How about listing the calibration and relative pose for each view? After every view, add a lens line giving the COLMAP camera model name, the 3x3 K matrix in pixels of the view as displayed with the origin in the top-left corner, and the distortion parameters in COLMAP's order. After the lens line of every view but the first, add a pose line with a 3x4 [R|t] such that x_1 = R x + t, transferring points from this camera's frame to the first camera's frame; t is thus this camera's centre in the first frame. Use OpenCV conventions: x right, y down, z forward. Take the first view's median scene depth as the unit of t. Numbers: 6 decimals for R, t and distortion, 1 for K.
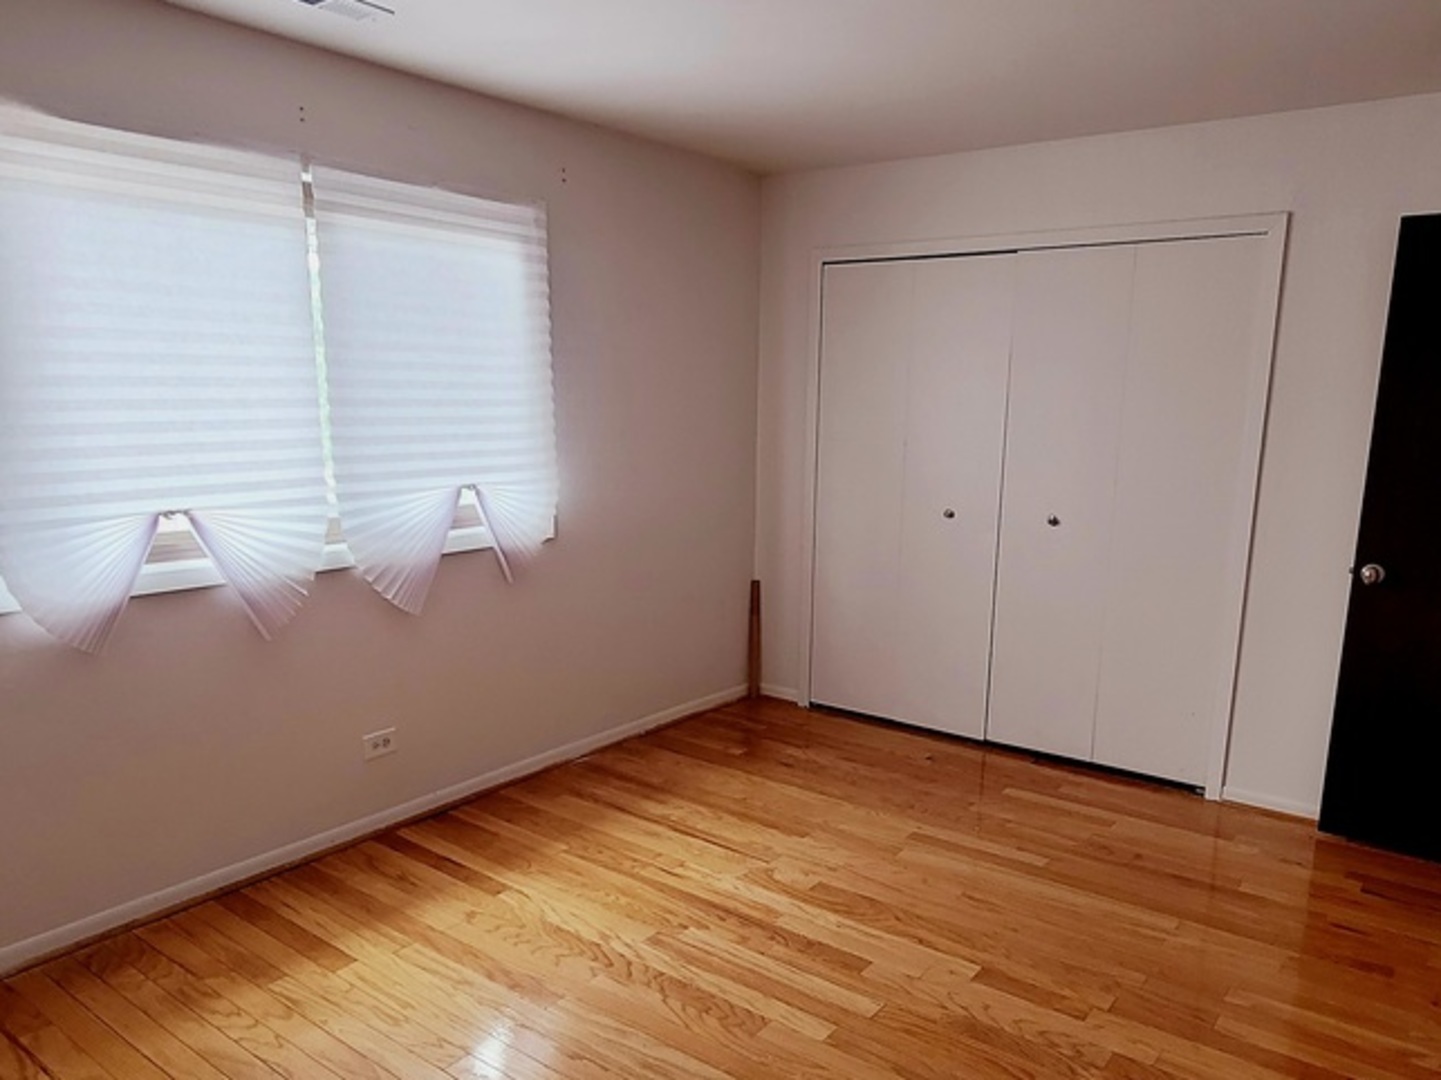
lens RADIAL K [[1059.3, 0, 732.1], [0, 1059.3, 538.3], [0, 0, 1]] dist [-0.006815, 0.006201]
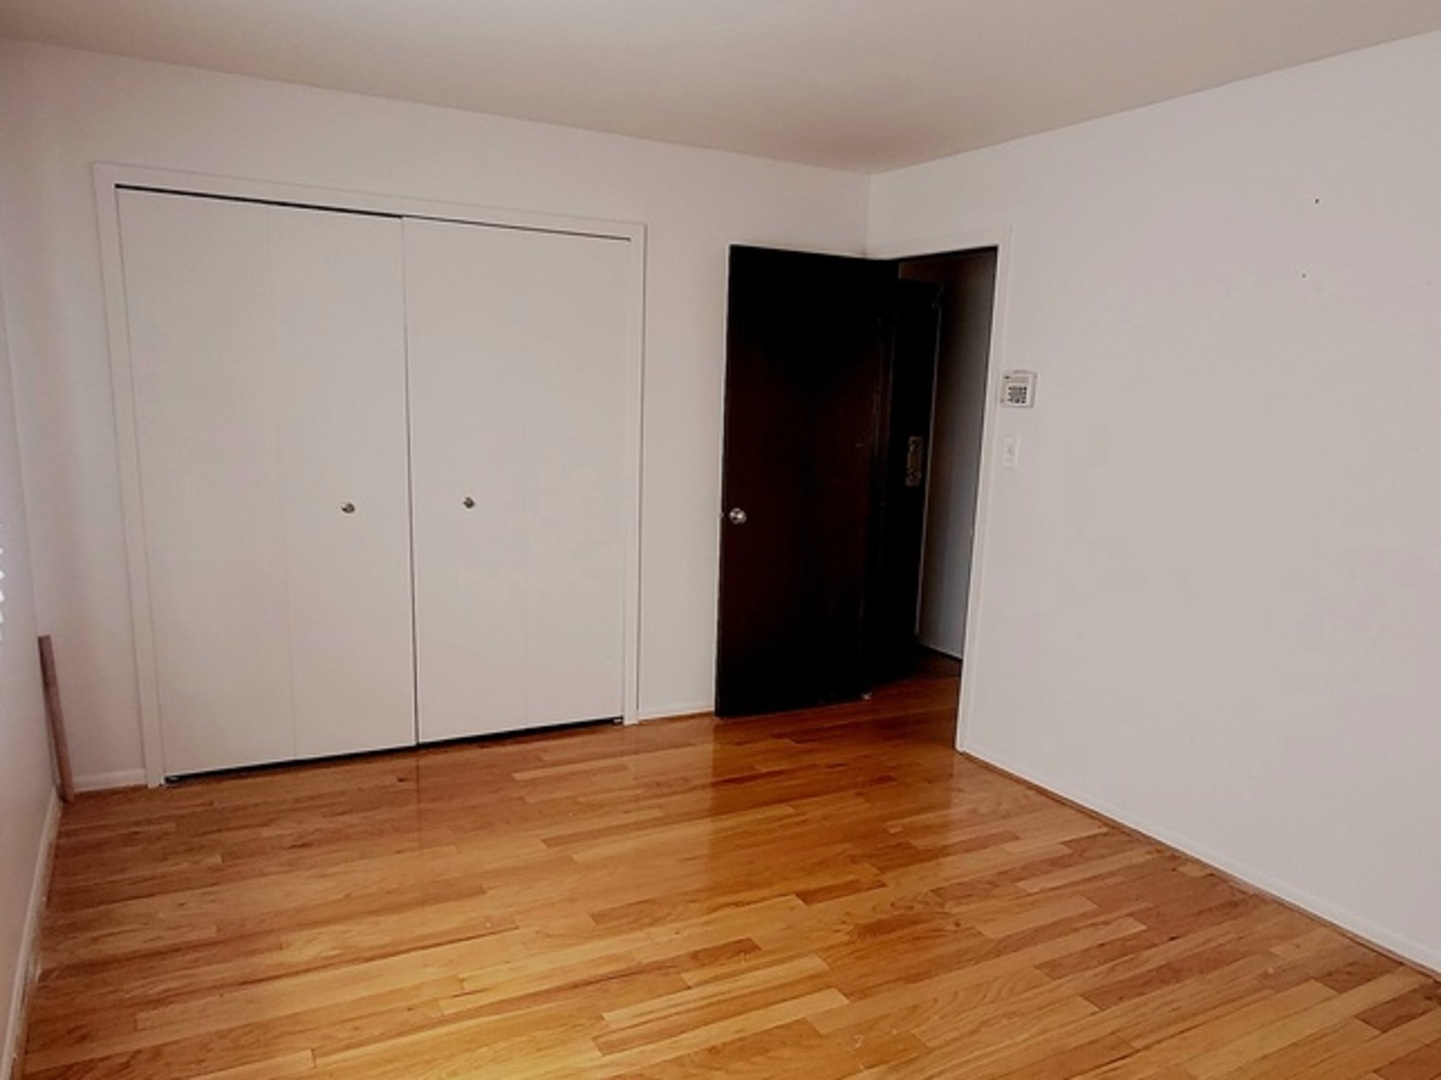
lens RADIAL K [[1059.3, 0, 733.0], [0, 1059.3, 543.1], [0, 0, 1]] dist [-0.006815, 0.006201]
pose [[0.406691, -0.136752, 0.903273, -0.615104], [0.096293, 0.989642, 0.106473, -0.075632], [-0.908477, 0.043678, 0.415647, 0.461694]]
